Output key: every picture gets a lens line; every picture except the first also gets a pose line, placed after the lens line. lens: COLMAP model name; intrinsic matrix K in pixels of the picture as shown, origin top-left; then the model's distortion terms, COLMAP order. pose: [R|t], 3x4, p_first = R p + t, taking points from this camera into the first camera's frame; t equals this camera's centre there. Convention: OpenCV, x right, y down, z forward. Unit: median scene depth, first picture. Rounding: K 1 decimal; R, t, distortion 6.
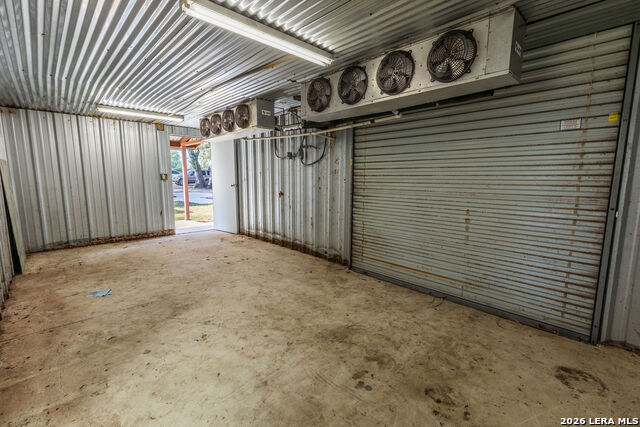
lens RADIAL K [[291.7, 0, 321.6], [0, 291.7, 215.5], [0, 0, 1]] dist [0.000487, 0.000447]
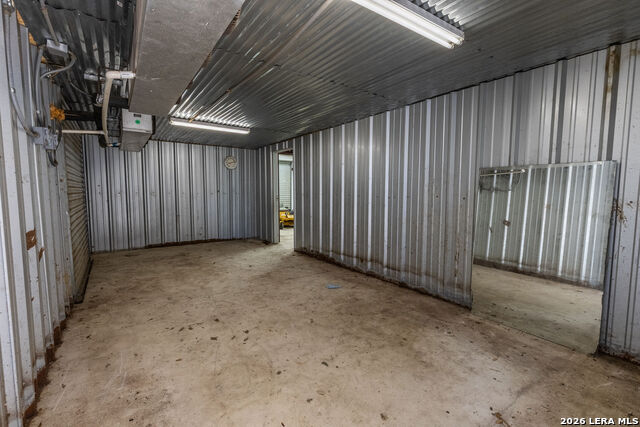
lens RADIAL K [[291.7, 0, 318.4], [0, 291.7, 214.9], [0, 0, 1]] dist [0.000487, 0.000447]
pose [[-0.989994, -0.020738, 0.139575, -0.777390], [0.009668, 0.976849, 0.213709, -0.252212], [-0.140776, 0.212920, -0.966875, 1.912152]]
